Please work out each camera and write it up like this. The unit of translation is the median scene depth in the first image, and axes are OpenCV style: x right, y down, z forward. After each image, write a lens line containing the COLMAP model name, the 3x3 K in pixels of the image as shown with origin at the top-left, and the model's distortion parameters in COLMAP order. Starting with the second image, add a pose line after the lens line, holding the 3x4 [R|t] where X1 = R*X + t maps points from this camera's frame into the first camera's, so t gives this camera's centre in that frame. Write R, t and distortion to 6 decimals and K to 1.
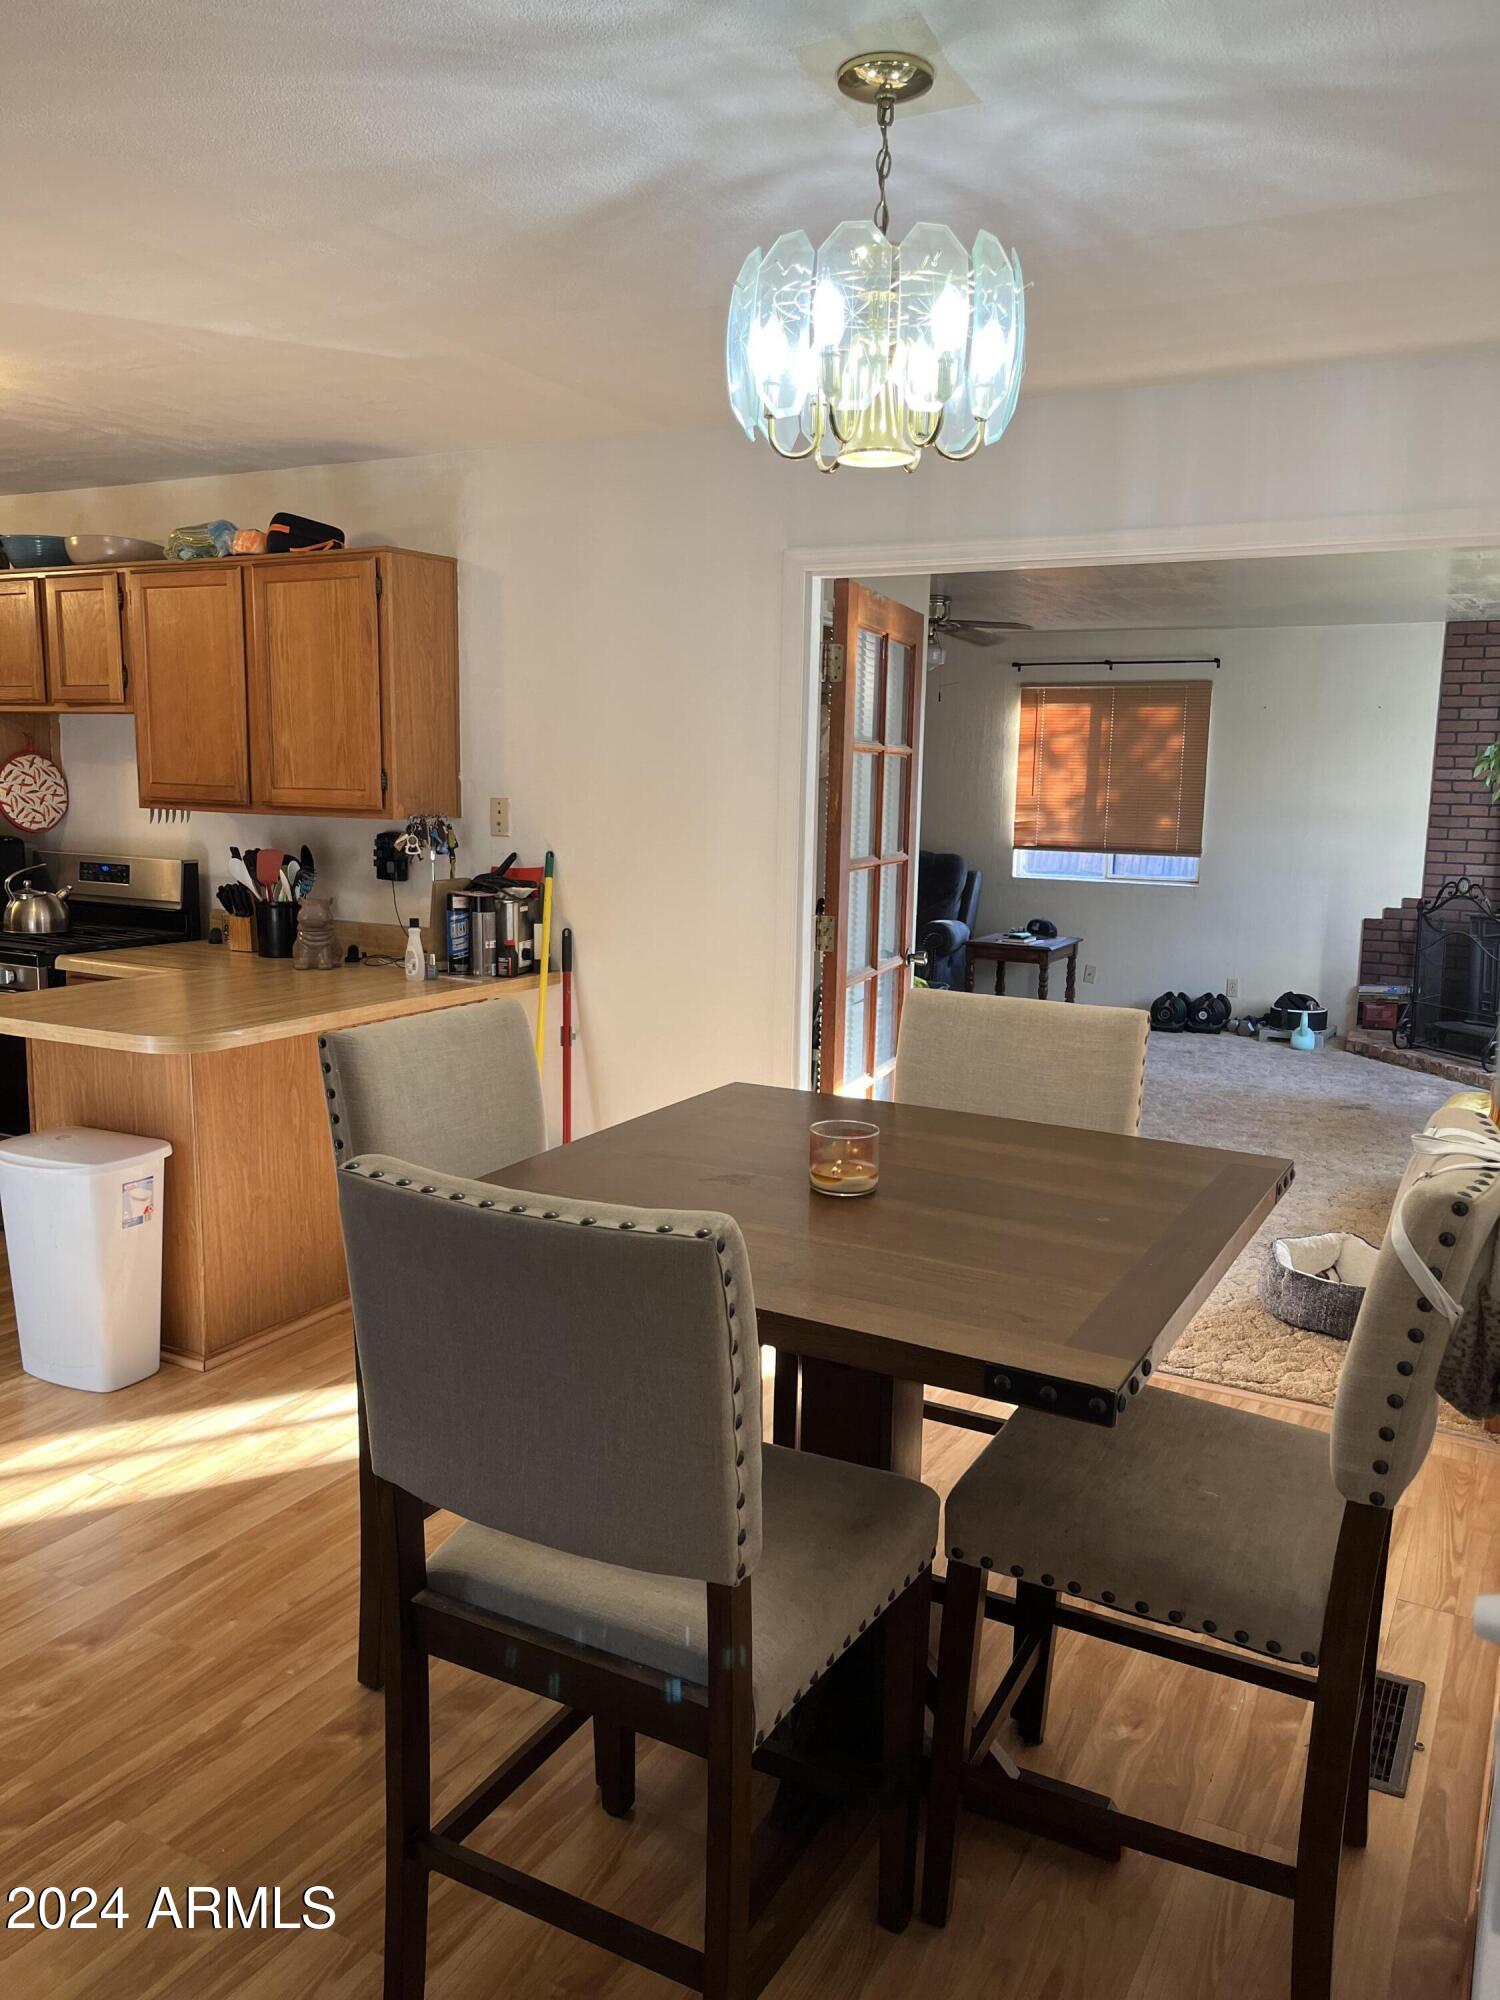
lens RADIAL K [[1506.1, 0, 736.7], [0, 1506.1, 1005.2], [0, 0, 1]] dist [0.052433, -0.068064]
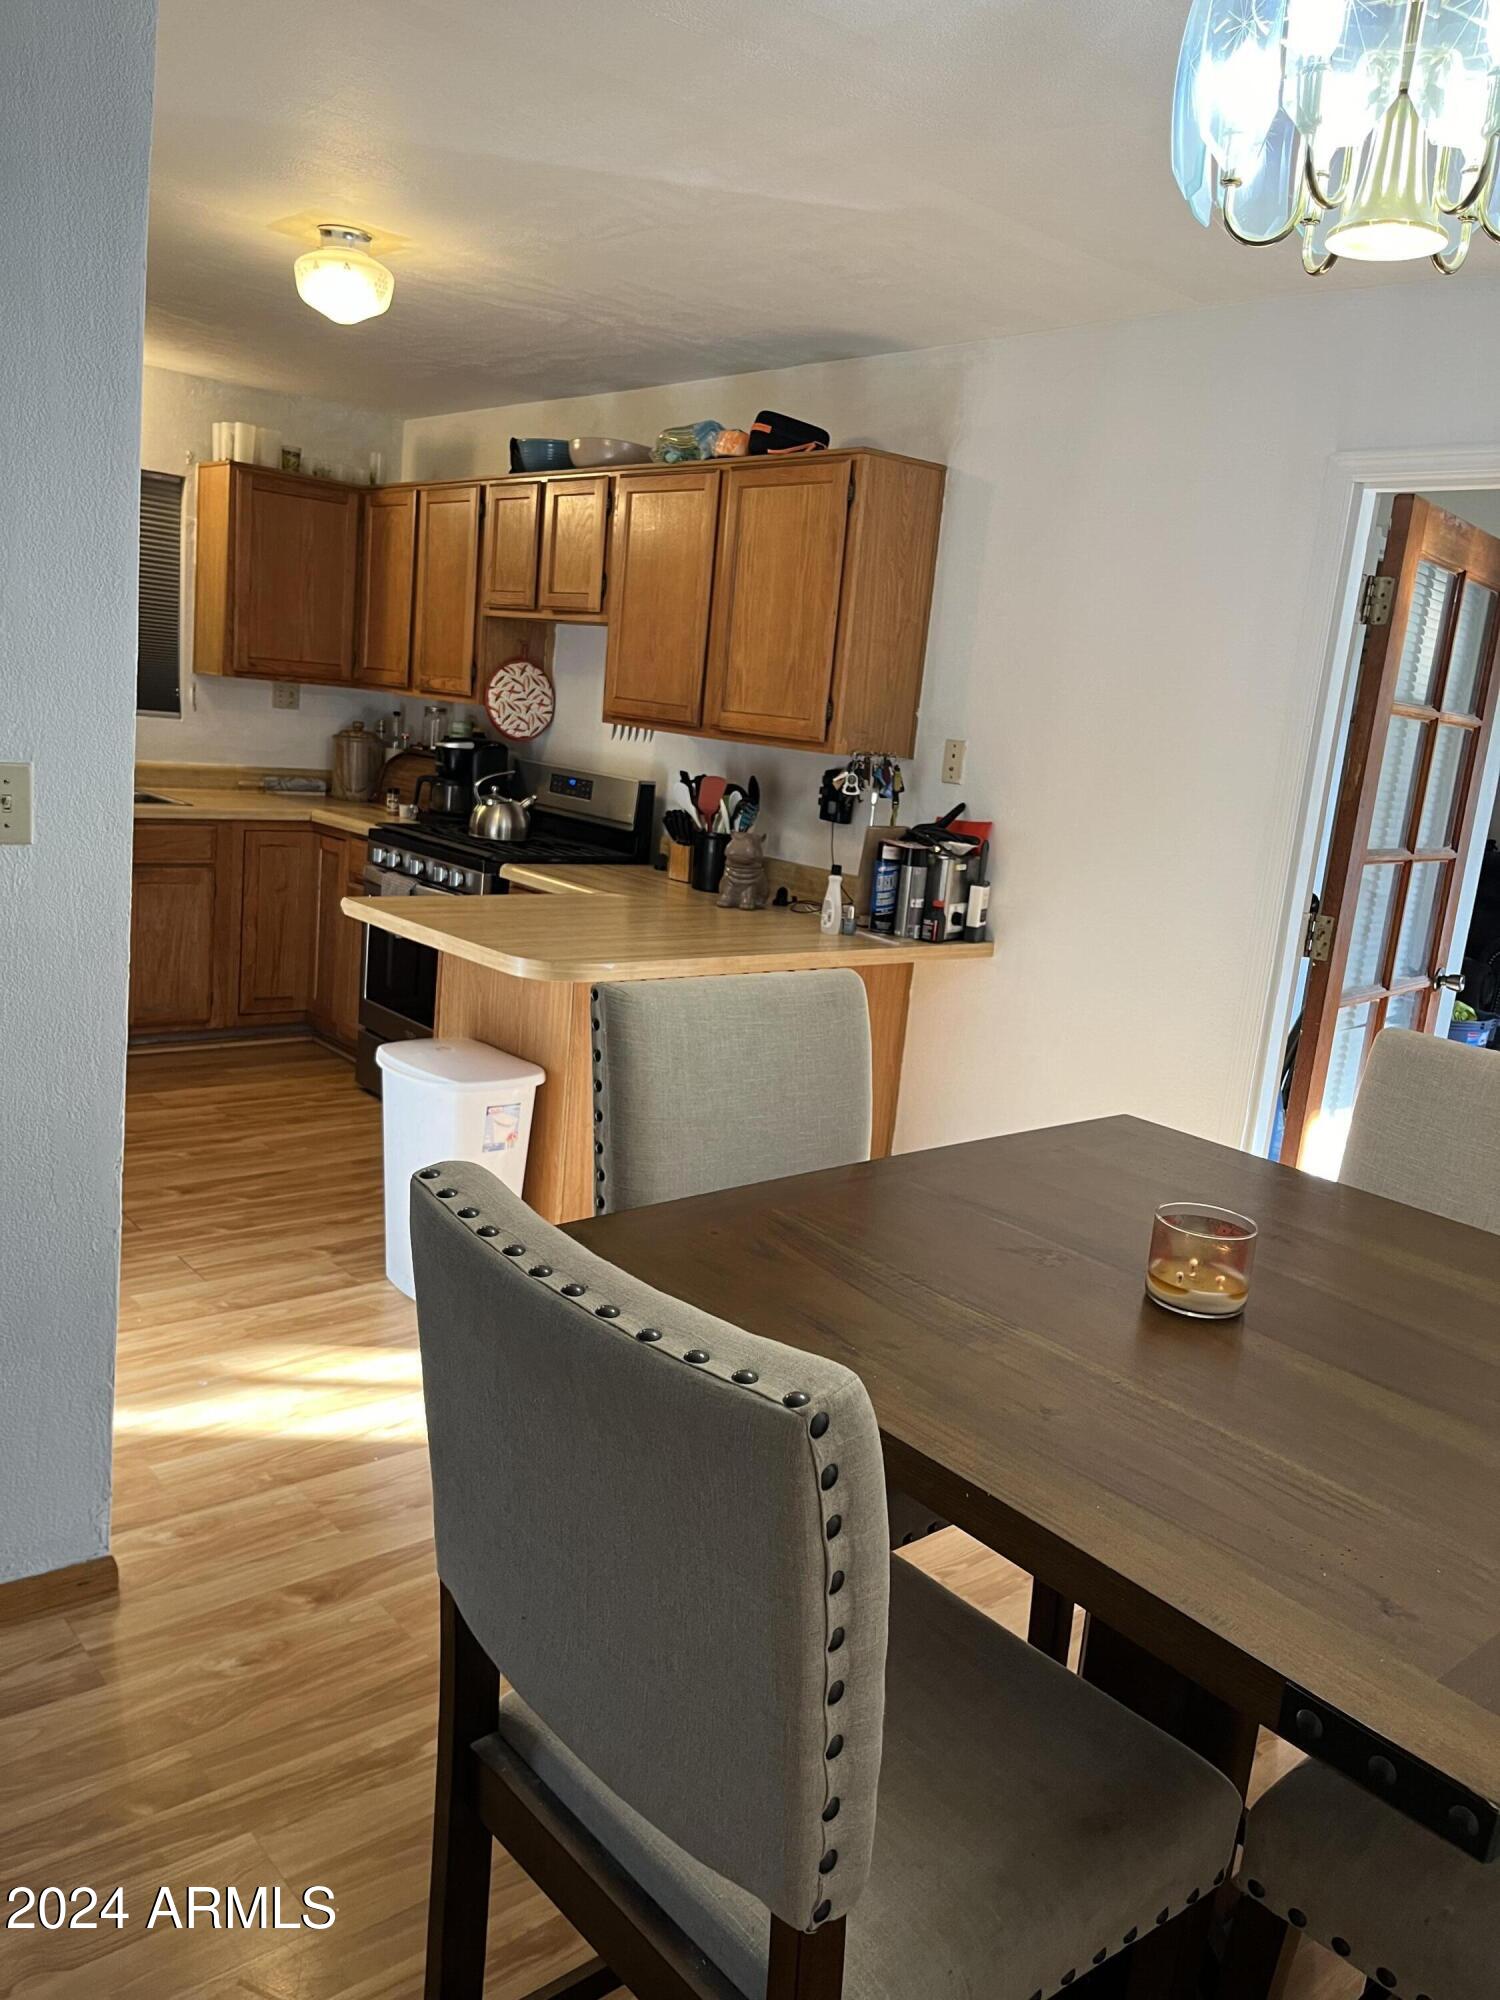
lens RADIAL K [[1506.1, 0, 754.2], [0, 1506.1, 1003.6], [0, 0, 1]] dist [0.052433, -0.068064]
pose [[0.934619, 0.139354, -0.327211, 0.045618], [-0.130708, 0.990240, 0.048386, -0.012143], [0.330760, -0.002454, 0.943712, 0.130640]]
